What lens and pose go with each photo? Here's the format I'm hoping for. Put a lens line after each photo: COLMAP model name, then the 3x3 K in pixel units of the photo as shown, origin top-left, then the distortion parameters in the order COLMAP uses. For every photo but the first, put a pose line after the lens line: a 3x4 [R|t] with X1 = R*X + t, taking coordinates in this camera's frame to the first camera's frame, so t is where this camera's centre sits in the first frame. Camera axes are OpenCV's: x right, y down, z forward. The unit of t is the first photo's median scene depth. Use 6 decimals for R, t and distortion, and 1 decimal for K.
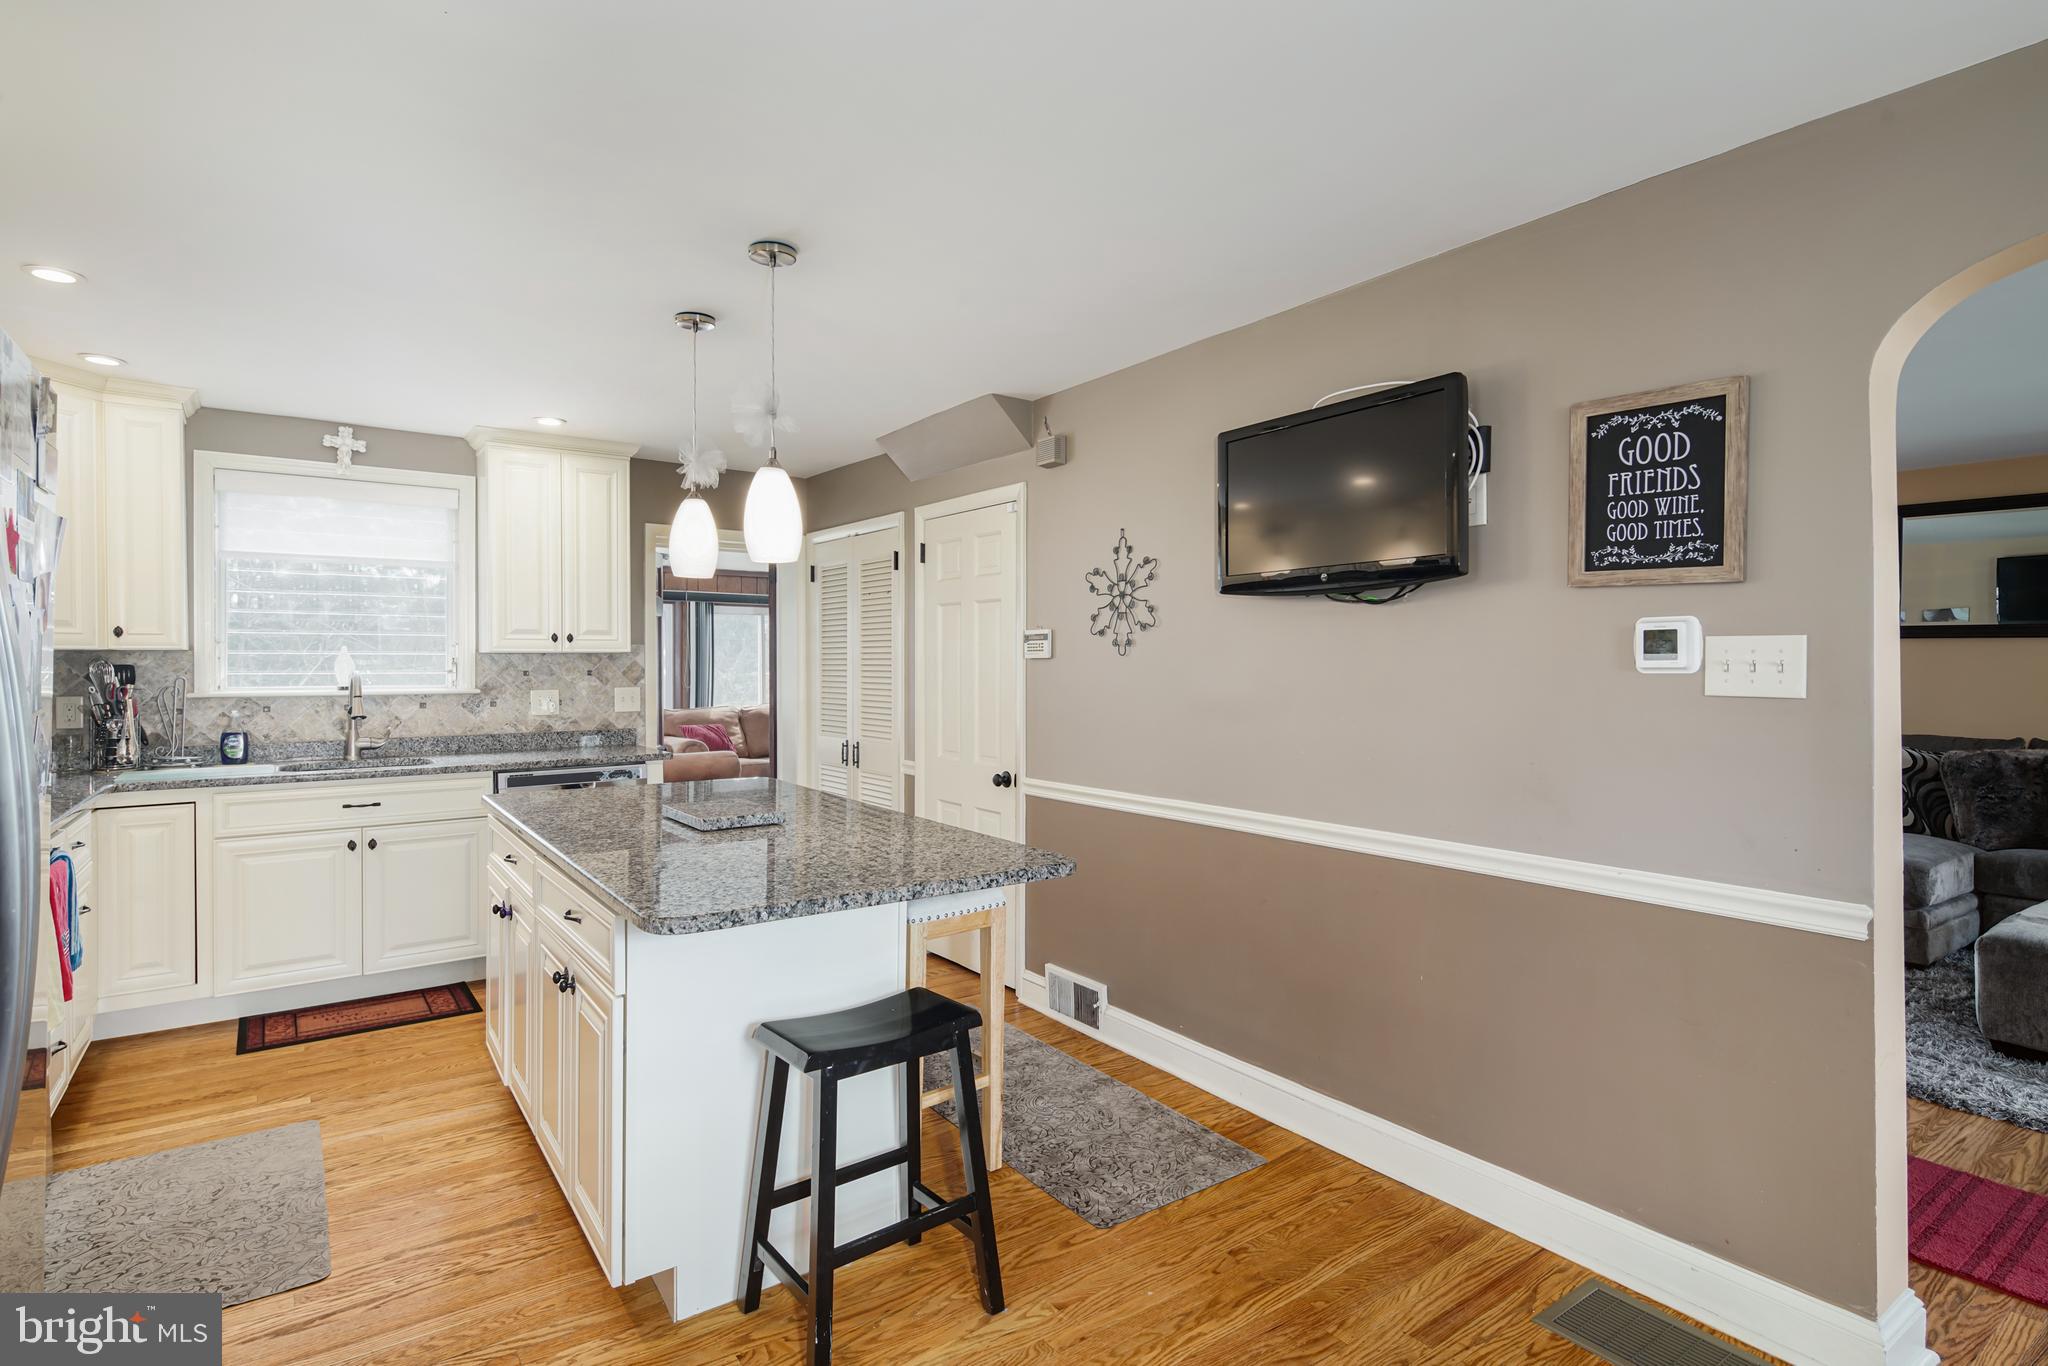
lens RADIAL K [[997.1, 0, 1005.0], [0, 997.1, 671.9], [0, 0, 1]] dist [-0.000007, -0.004056]
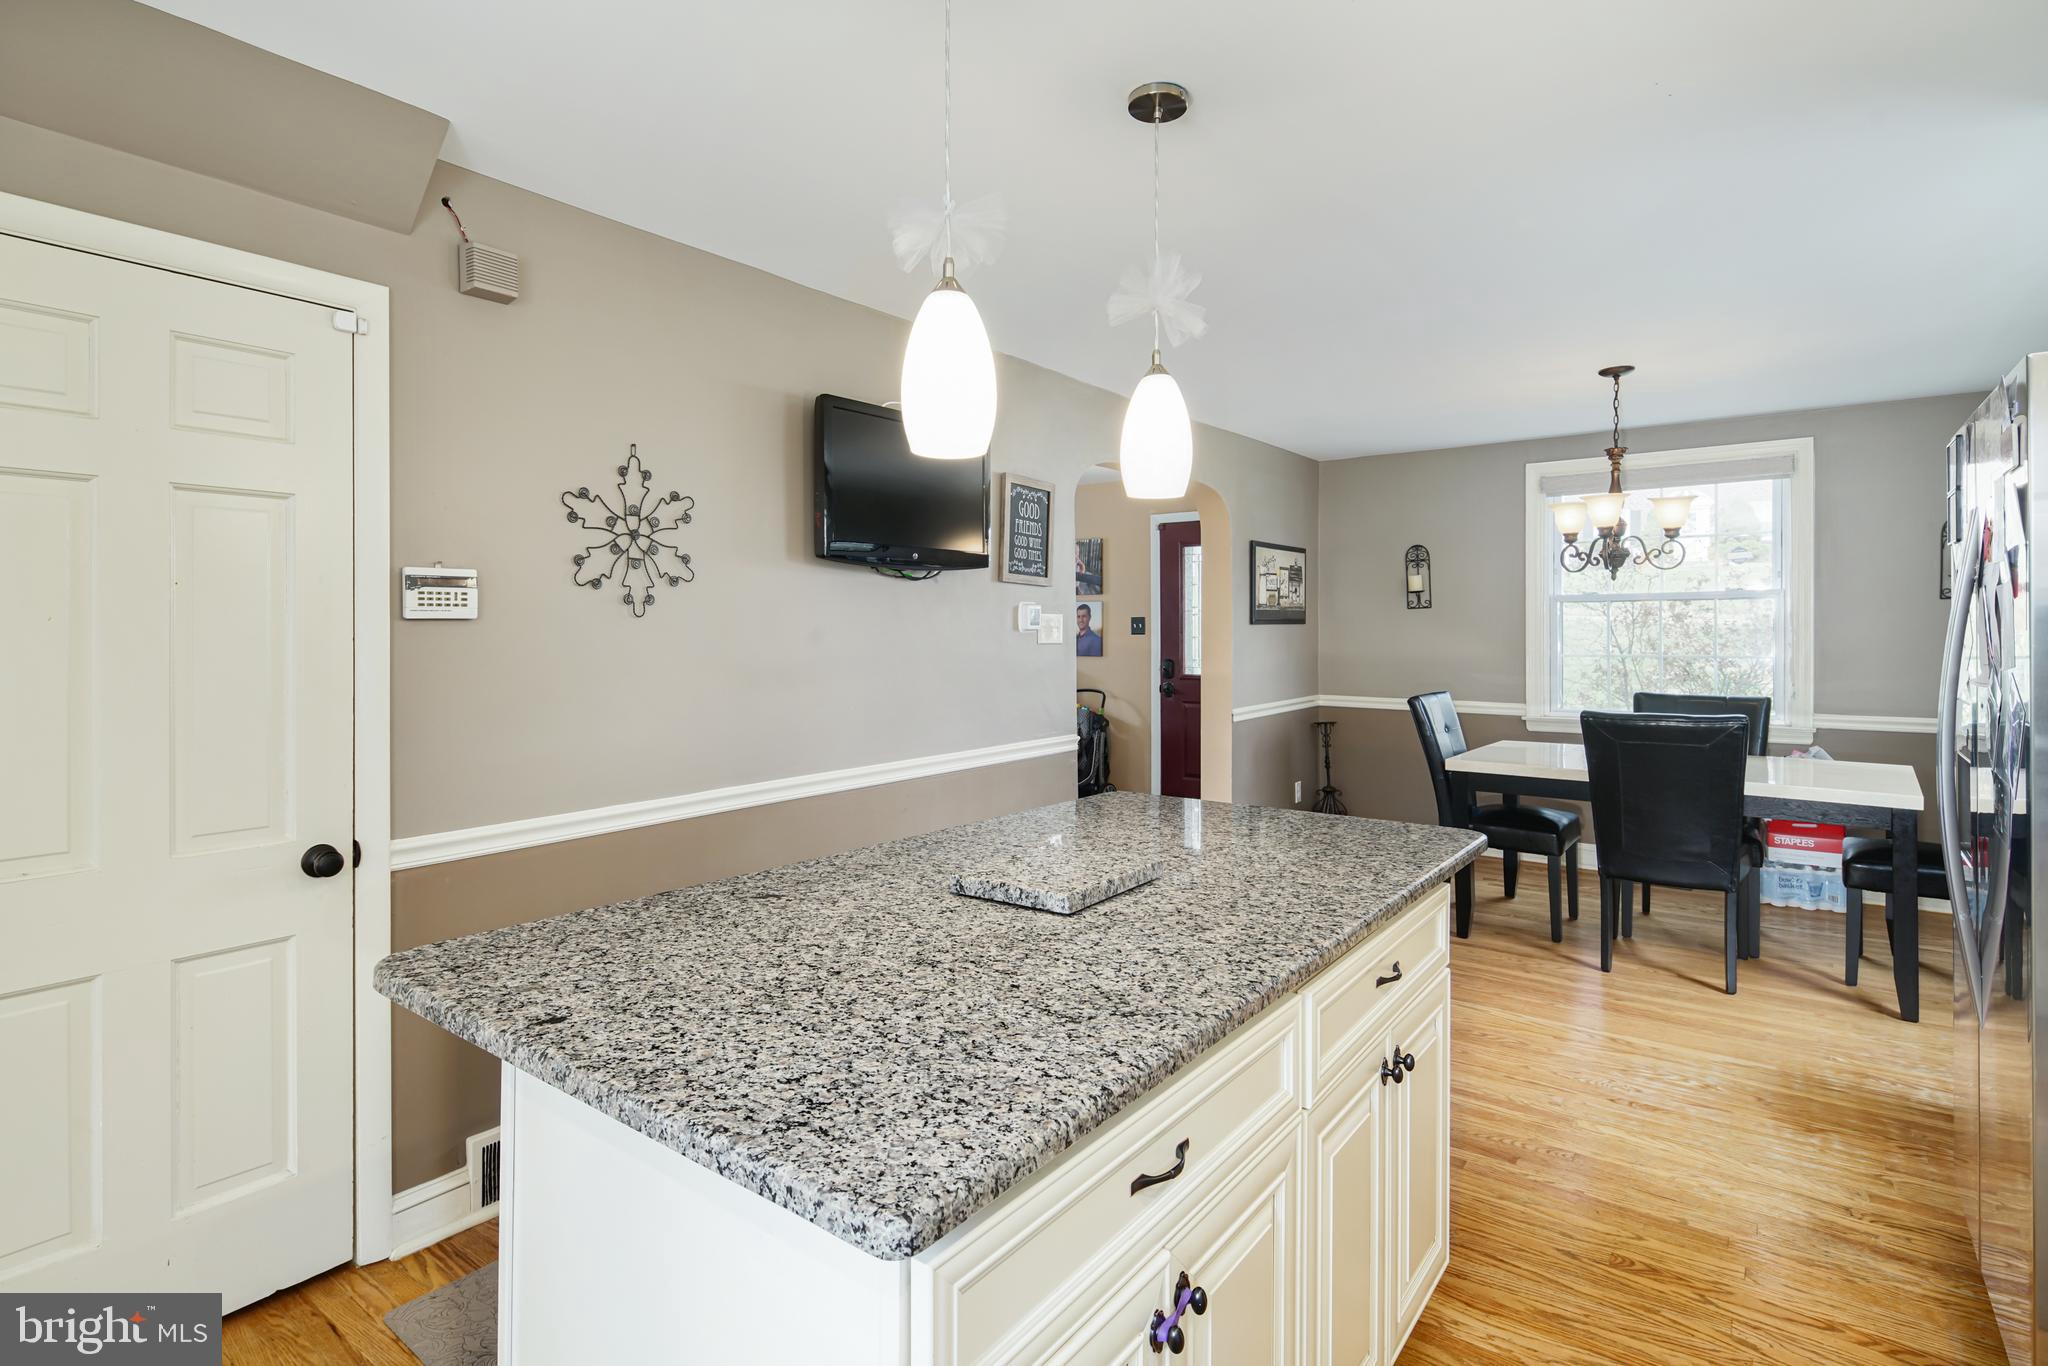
lens RADIAL K [[997.1, 0, 1044.4], [0, 997.1, 620.7], [0, 0, 1]] dist [-0.000007, -0.004056]
pose [[-0.297332, 0.007997, 0.954741, -0.556243], [0.008986, 0.999944, -0.005577, -0.005681], [-0.954732, 0.006921, -0.297388, 0.769738]]
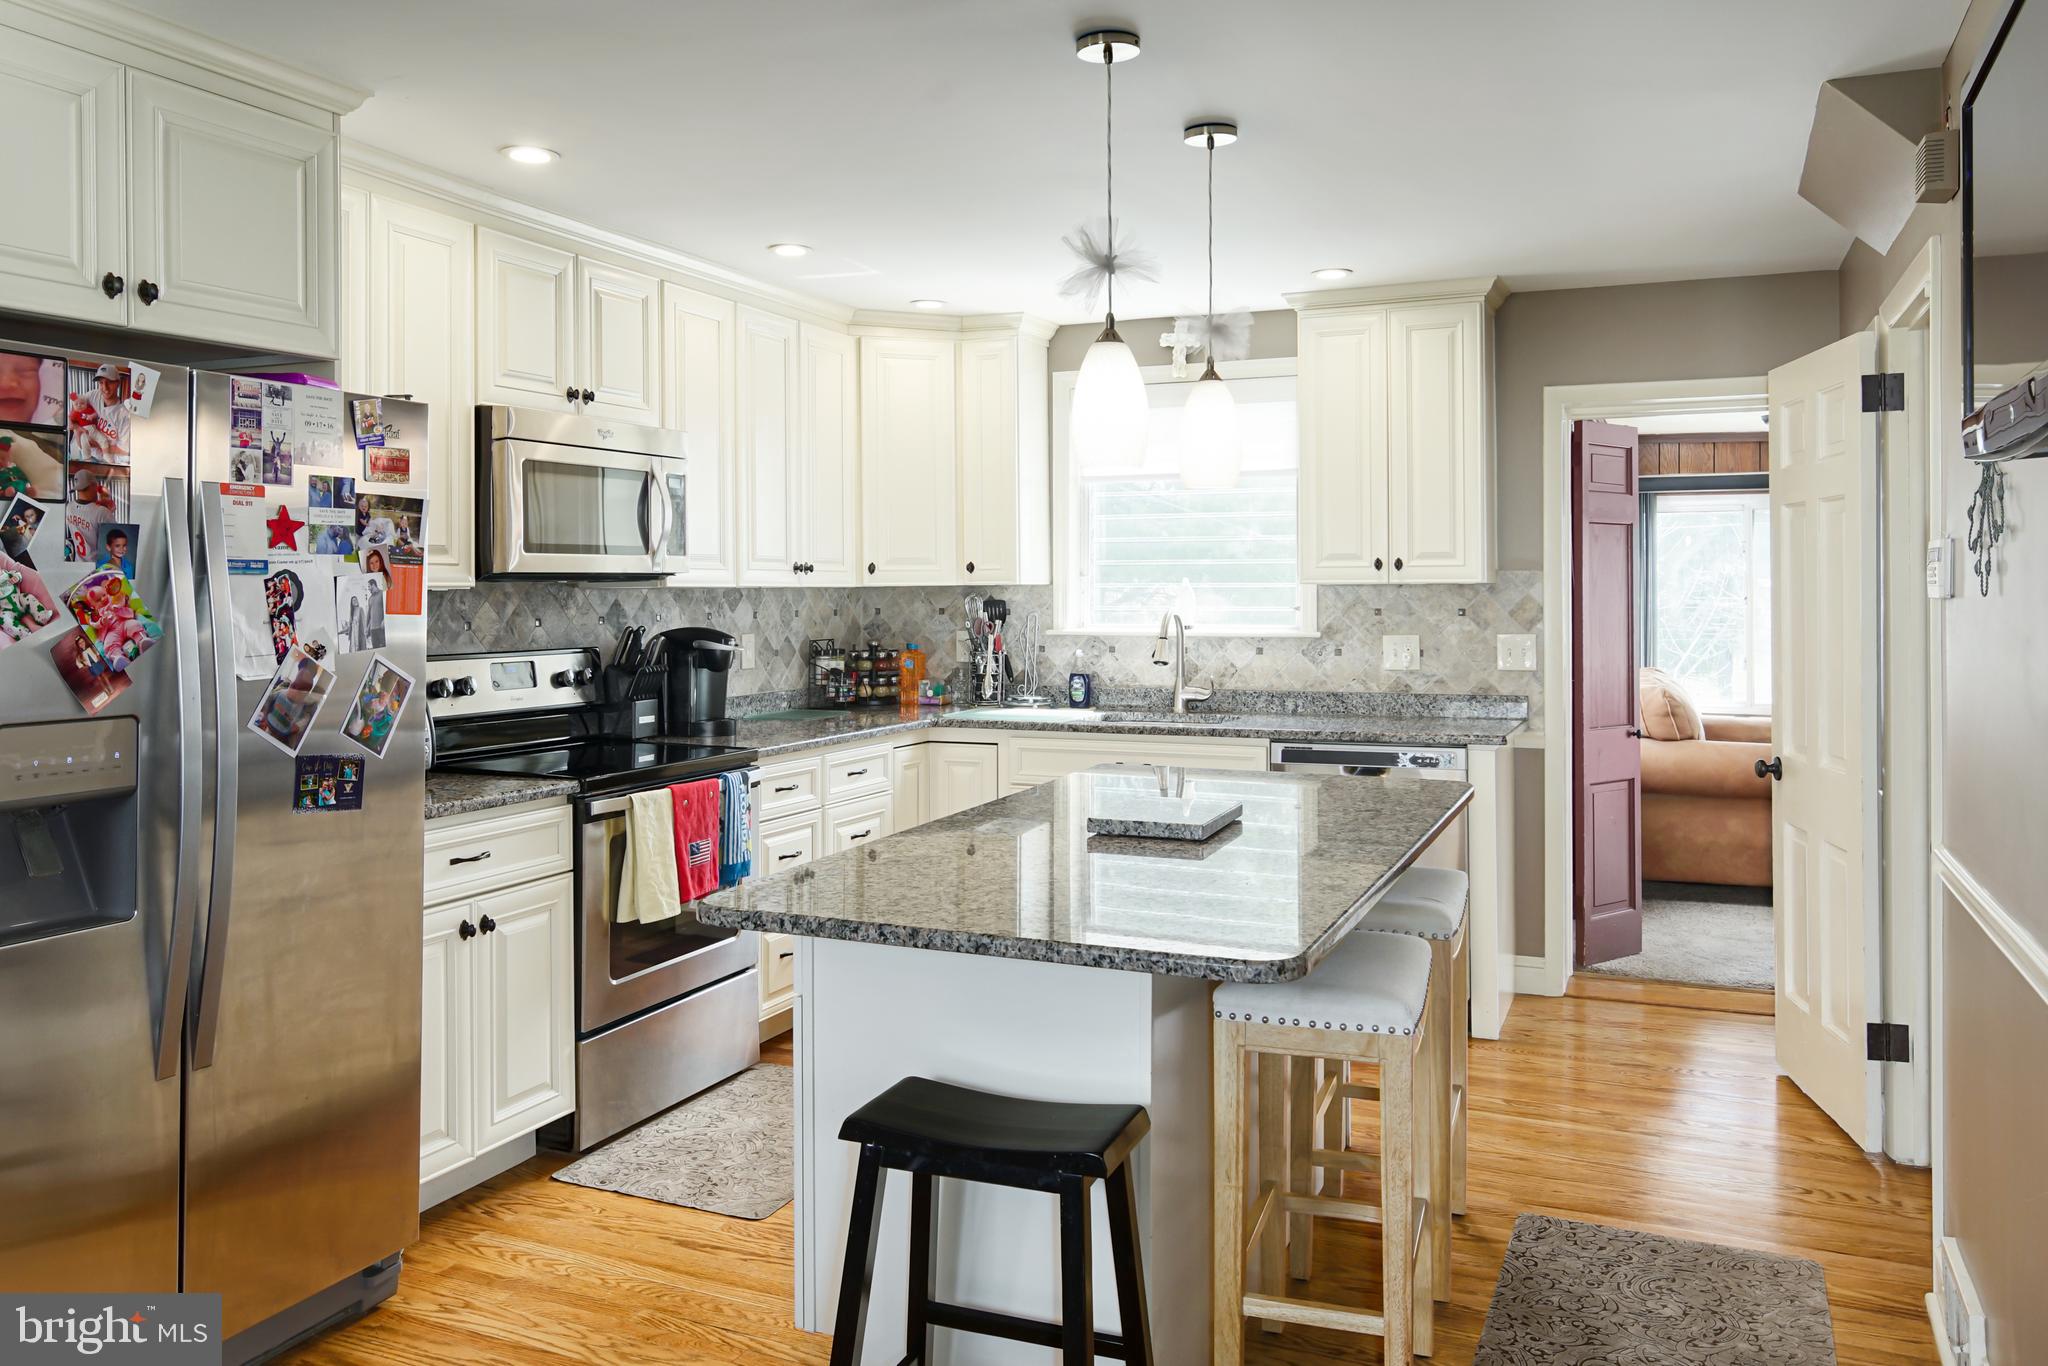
lens RADIAL K [[1531.4, 0, 1031.9], [0, 1531.4, 589.7], [0, 0, 1]] dist [-0.002448, 0.006122]
pose [[0.522417, 0.000442, -0.852690, 0.399741], [-0.003604, 0.999992, -0.001690, -0.013872], [0.852683, 0.003956, 0.522414, 0.215850]]
